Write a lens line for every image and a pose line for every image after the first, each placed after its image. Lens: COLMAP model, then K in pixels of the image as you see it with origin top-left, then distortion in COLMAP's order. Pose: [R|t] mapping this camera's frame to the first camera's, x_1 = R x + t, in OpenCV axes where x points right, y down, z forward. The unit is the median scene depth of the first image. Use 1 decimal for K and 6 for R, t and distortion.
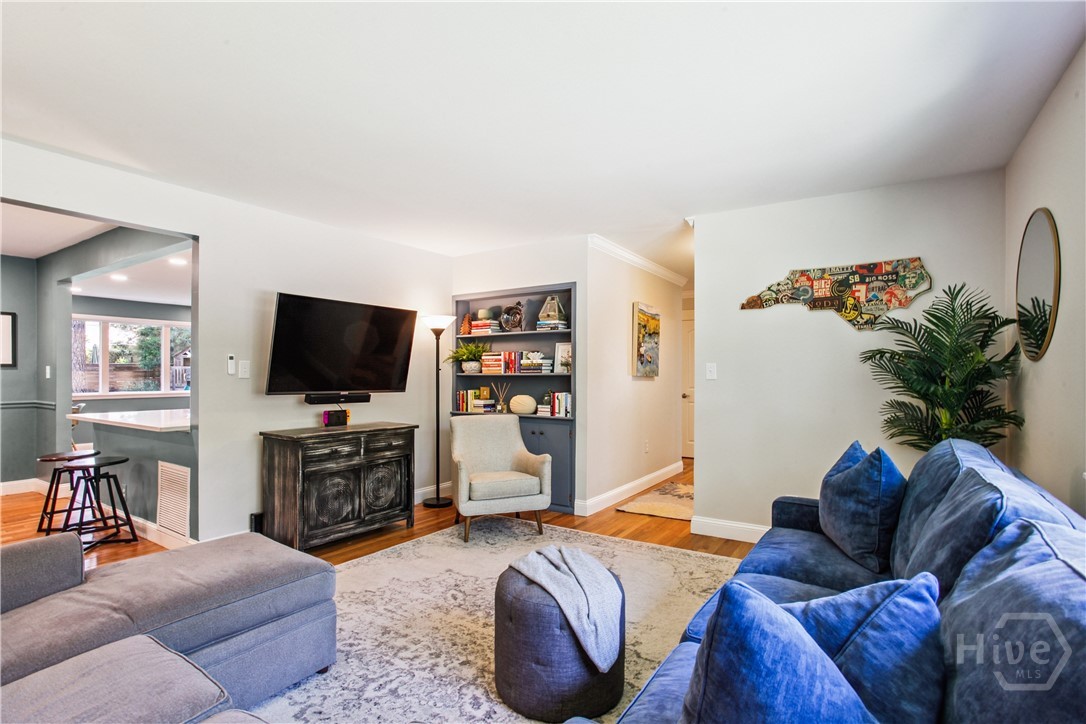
lens RADIAL K [[533.6, 0, 535.3], [0, 533.6, 374.7], [0, 0, 1]] dist [-0.018497, 0.001112]
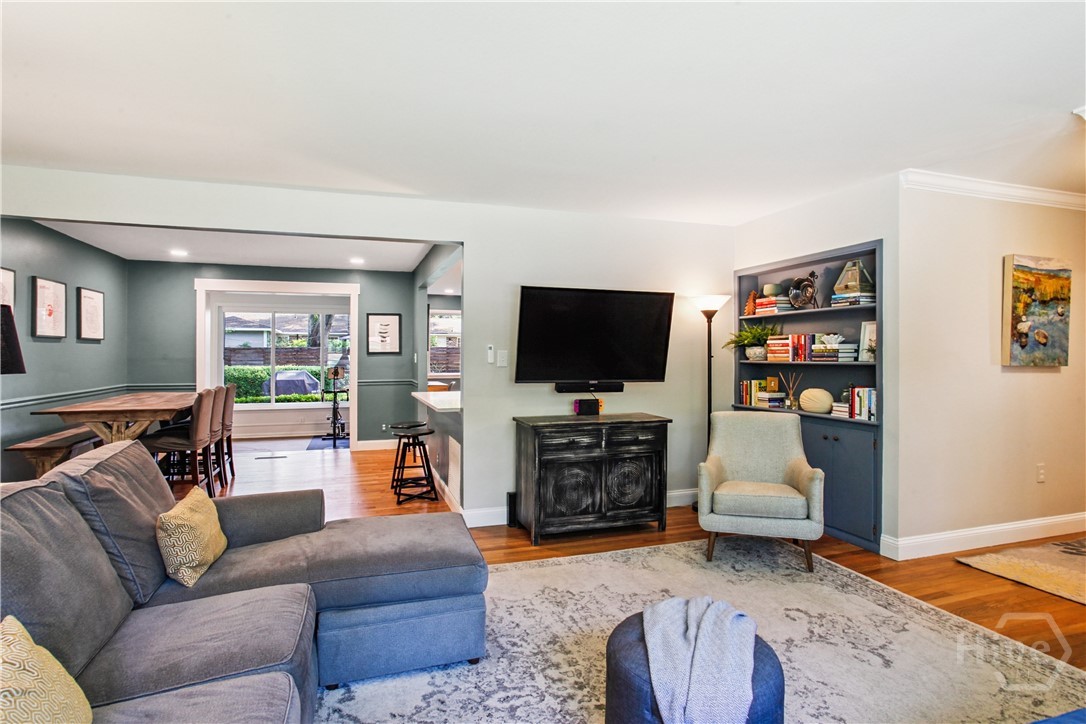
lens RADIAL K [[552.5, 0, 530.6], [0, 552.5, 350.7], [0, 0, 1]] dist [-0.073788, 0.051586]
pose [[0.788349, -0.005652, -0.615203, 0.174276], [0.000434, 0.999963, -0.008631, -0.014592], [0.615228, 0.006538, 0.788322, 0.129531]]
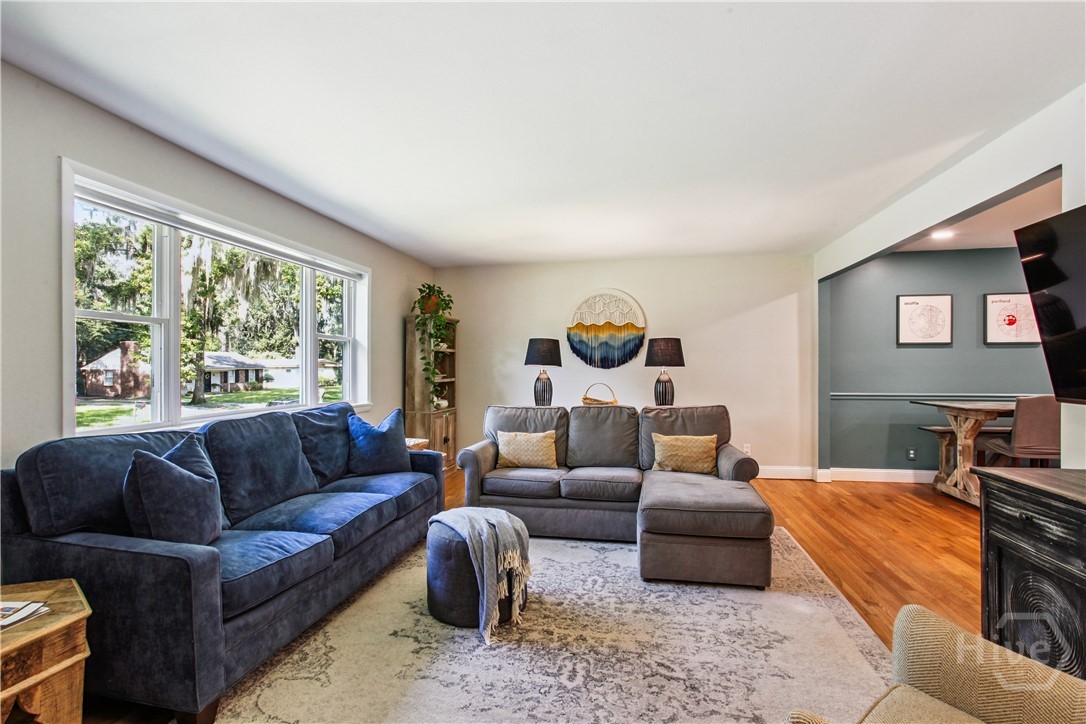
lens RADIAL K [[533.6, 0, 535.3], [0, 533.6, 374.7], [0, 0, 1]] dist [-0.018497, 0.001112]
pose [[-0.920423, 0.009228, -0.390815, 0.213816], [0.001567, 0.999800, 0.019919, -0.002634], [0.390921, 0.017722, -0.920254, 1.145829]]
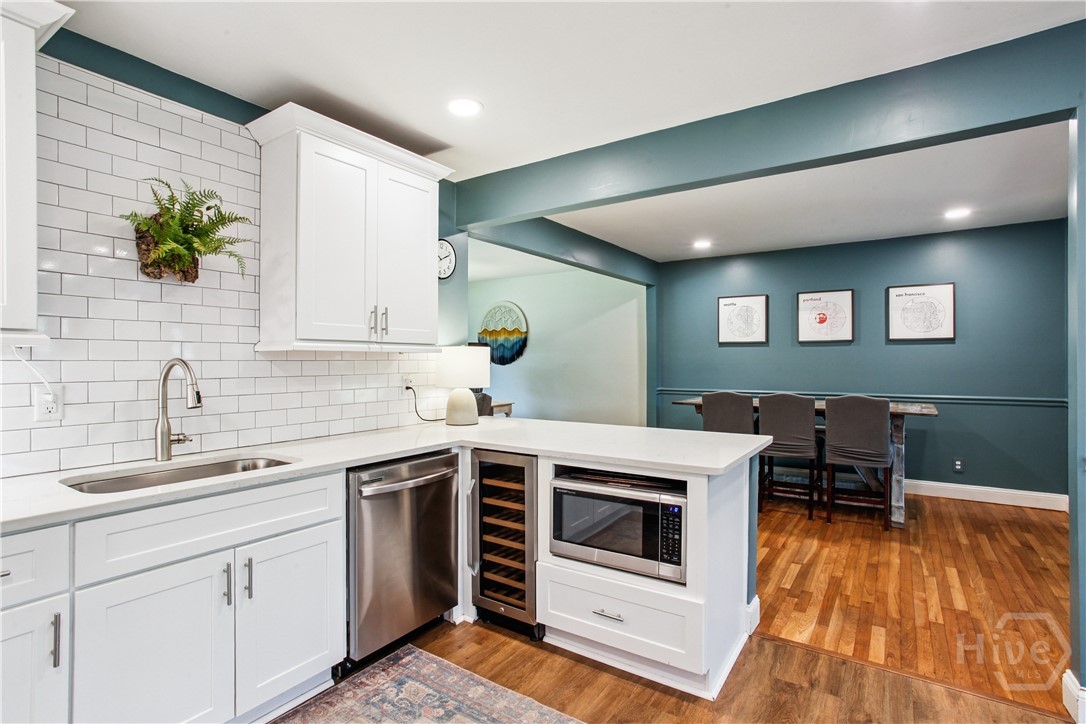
lens RADIAL K [[535.3, 0, 529.9], [0, 535.3, 360.6], [0, 0, 1]] dist [-0.051782, 0.026438]
pose [[-0.999592, 0.001065, 0.028545, -0.690341], [0.001175, 0.999992, 0.003847, -0.012148], [-0.028541, 0.003879, -0.999585, 1.719065]]
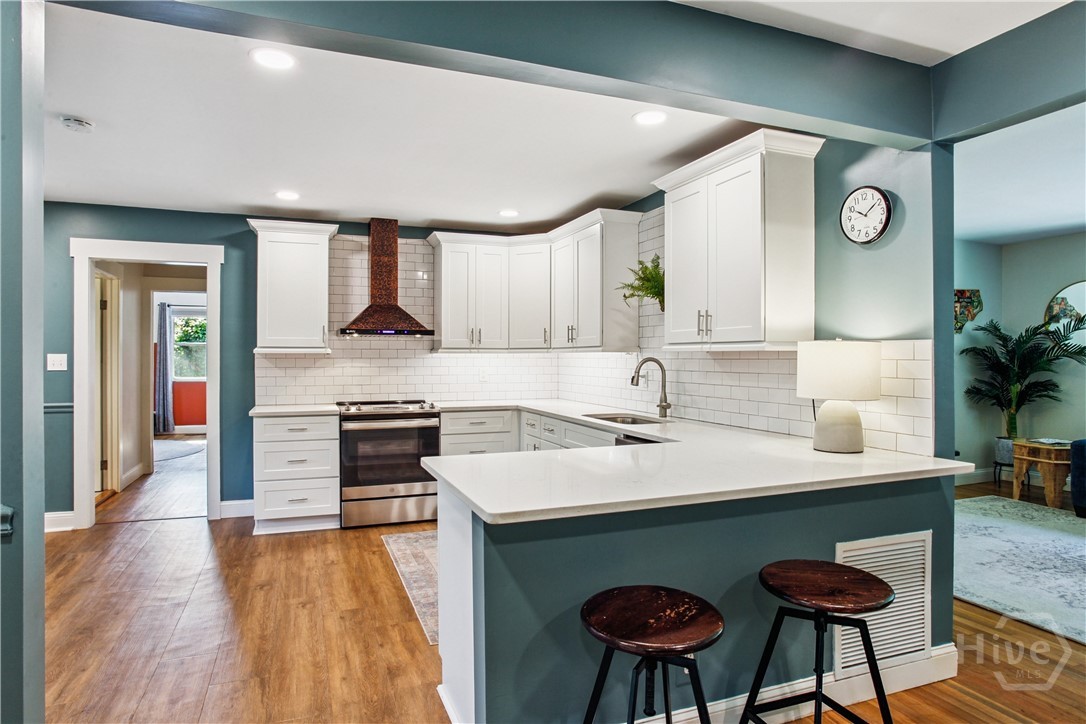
lens RADIAL K [[616.7, 0, 543.0], [0, 616.7, 362.0], [0, 0, 1]] dist [-0.059857, 0.040817]
pose [[0.570311, -0.005427, 0.821411, -1.251675], [0.002535, 0.999985, 0.004846, -0.010886], [-0.821425, -0.000682, 0.570316, 0.836648]]
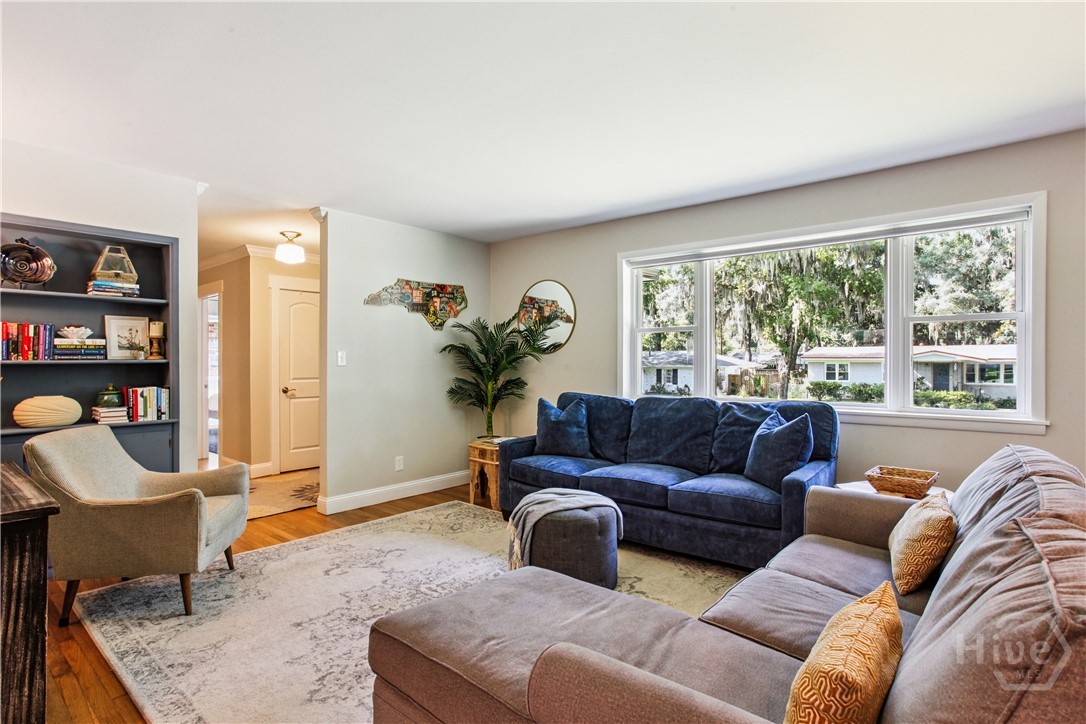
lens RADIAL K [[555.5, 0, 532.6], [0, 555.5, 361.4], [0, 0, 1]] dist [-0.063083, 0.053265]
pose [[0.128831, -0.002433, 0.991664, -0.711789], [0.004098, 0.999990, 0.001920, 0.000070], [-0.991658, 0.003817, 0.128840, 0.466902]]
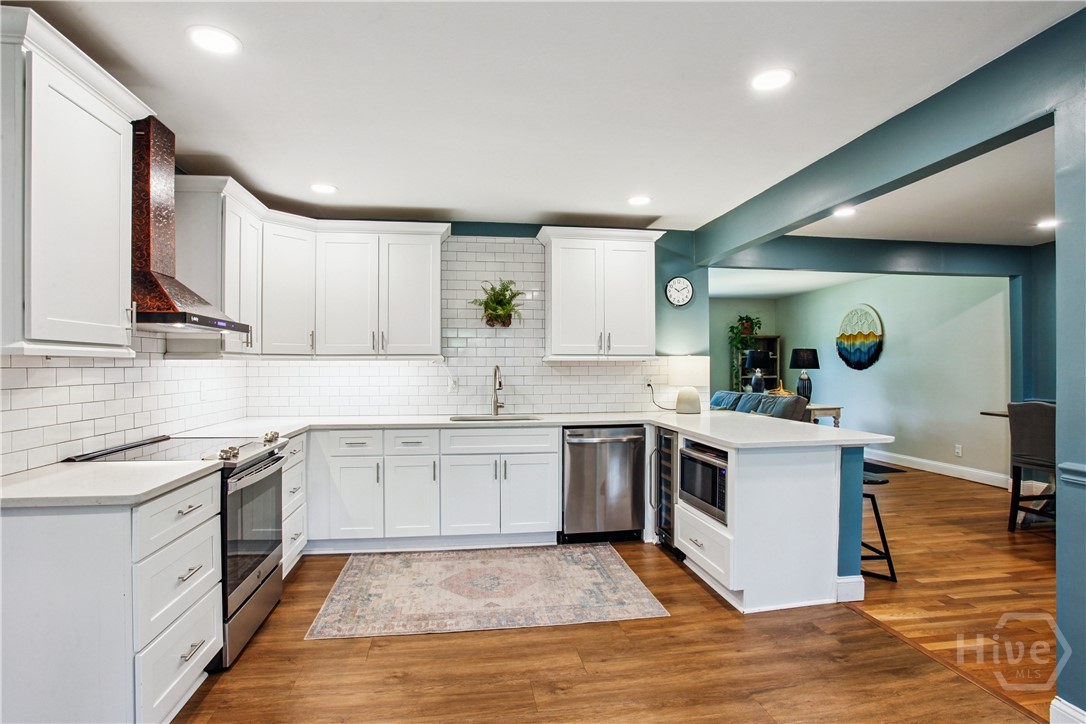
lens RADIAL K [[544.6, 0, 541.3], [0, 544.6, 370.2], [0, 0, 1]] dist [-0.035775, 0.001868]
pose [[-0.670450, -0.004142, 0.741943, -1.168419], [0.005519, 0.999929, 0.010570, -0.013931], [-0.741934, 0.011181, -0.670380, 1.872770]]
